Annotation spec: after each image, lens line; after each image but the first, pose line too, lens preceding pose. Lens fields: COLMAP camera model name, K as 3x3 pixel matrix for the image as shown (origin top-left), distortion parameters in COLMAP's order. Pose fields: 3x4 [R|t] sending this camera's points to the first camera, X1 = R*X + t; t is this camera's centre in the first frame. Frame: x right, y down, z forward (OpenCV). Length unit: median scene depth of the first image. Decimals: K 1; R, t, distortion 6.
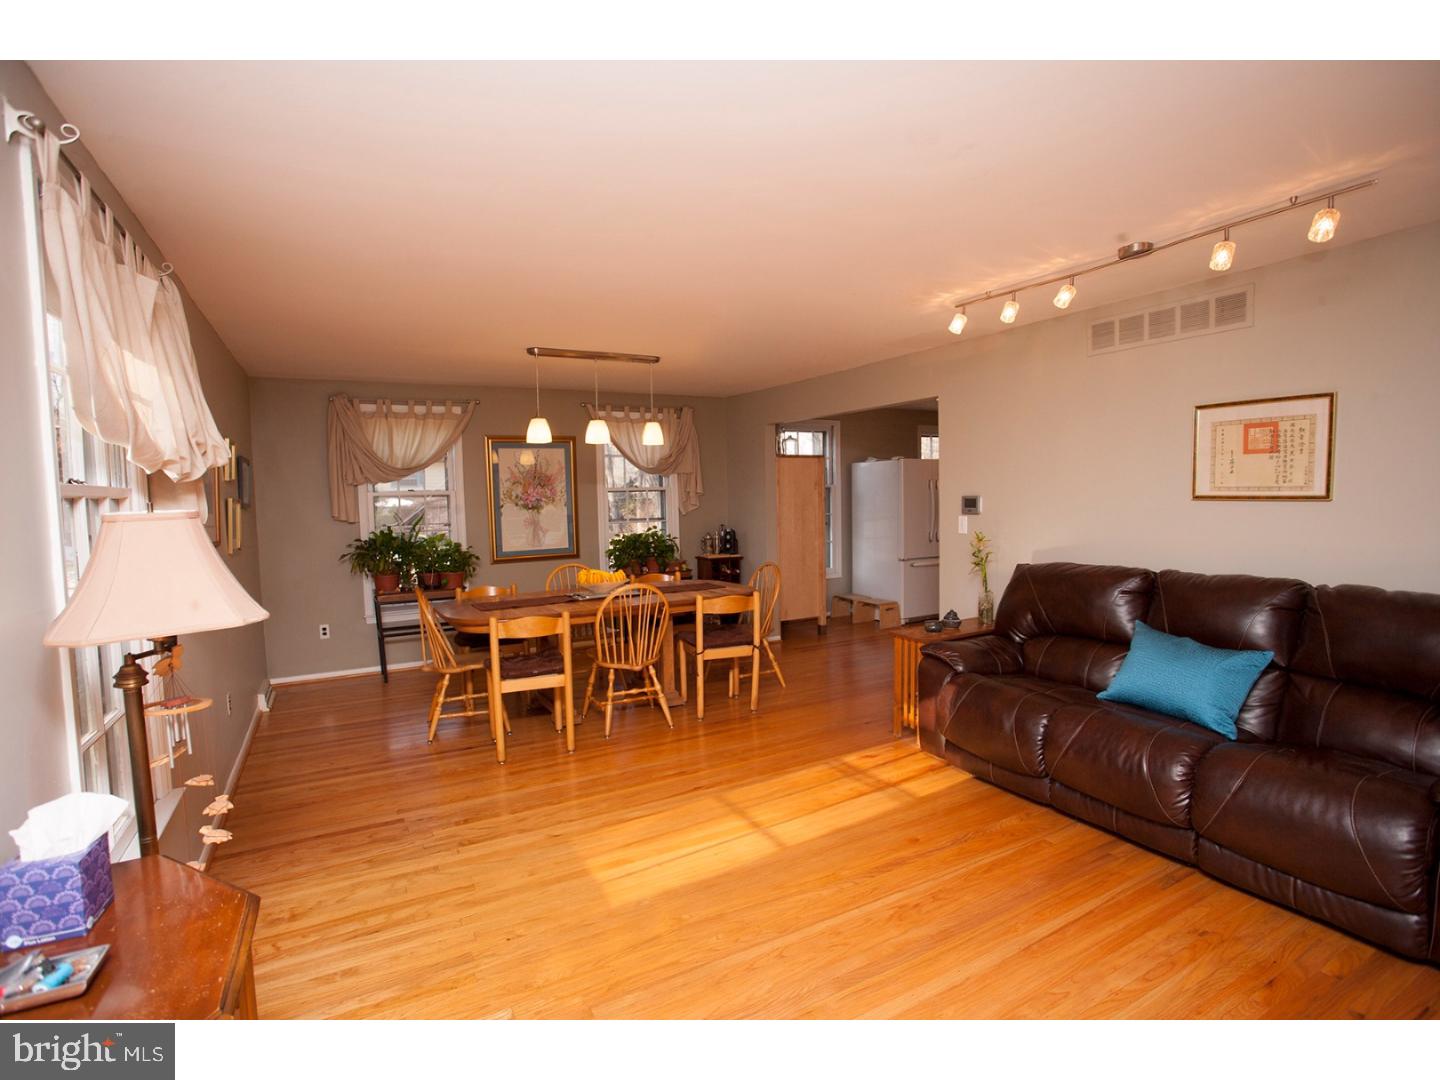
lens RADIAL K [[694.4, 0, 716.7], [0, 694.4, 541.2], [0, 0, 1]] dist [-0.049966, 0.000601]
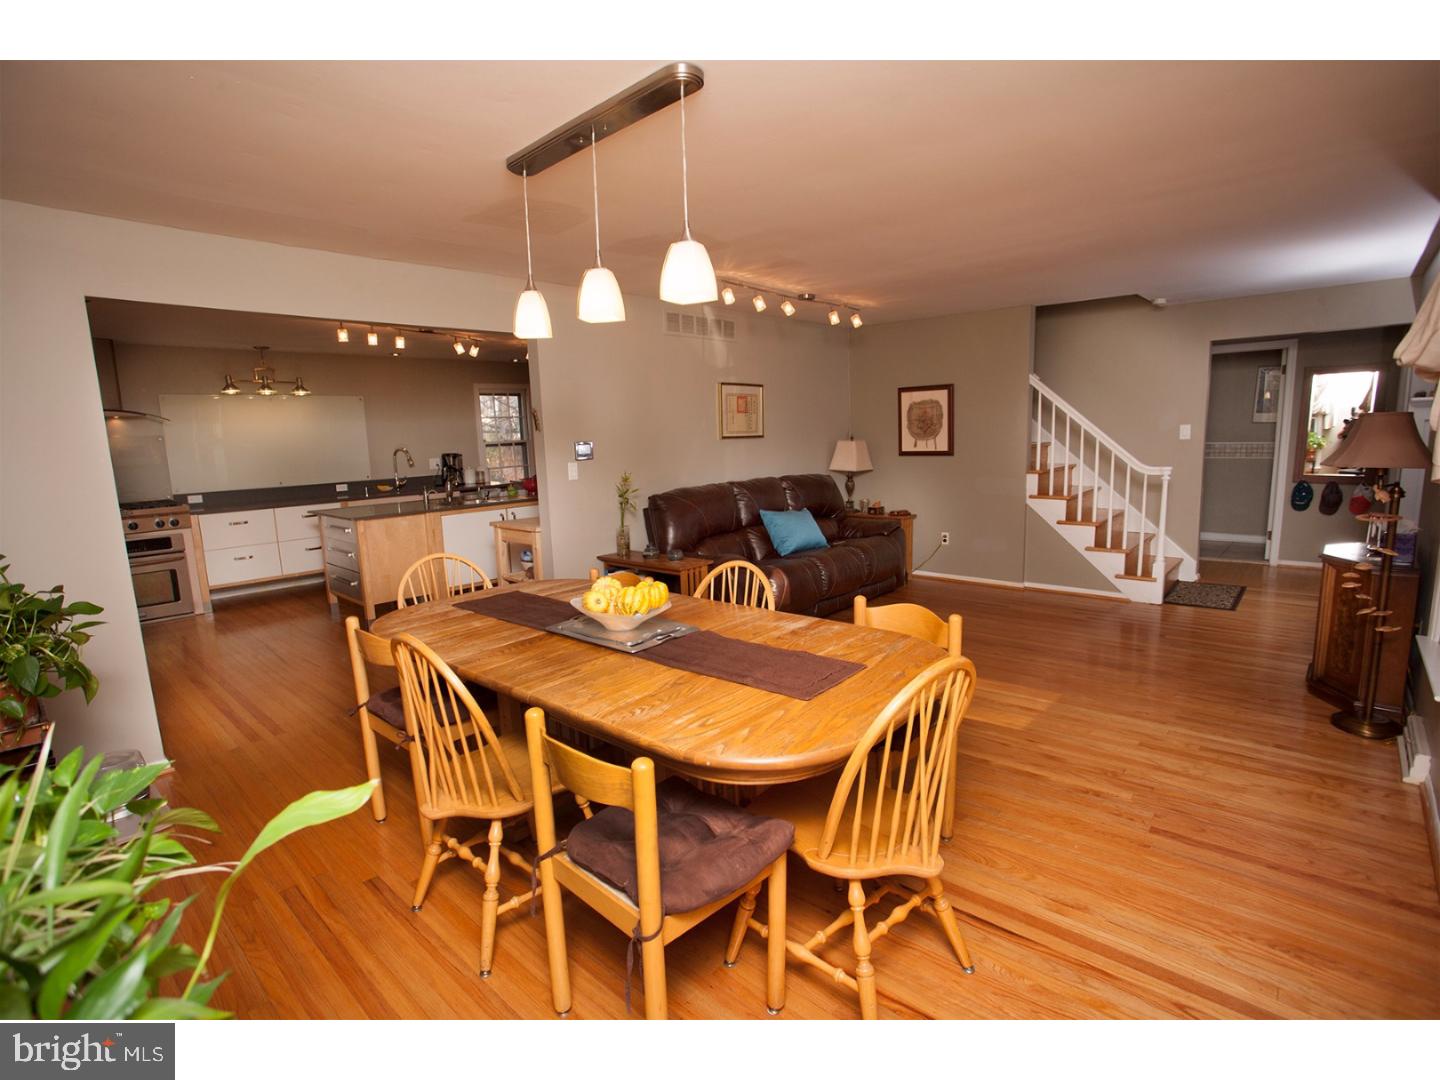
lens RADIAL K [[694.4, 0, 717.7], [0, 694.4, 537.2], [0, 0, 1]] dist [-0.049966, 0.000601]
pose [[-0.320539, -0.111207, 0.940685, -1.000176], [0.109957, 0.982002, 0.153559, -0.091787], [-0.940832, 0.152657, -0.302542, 1.669148]]
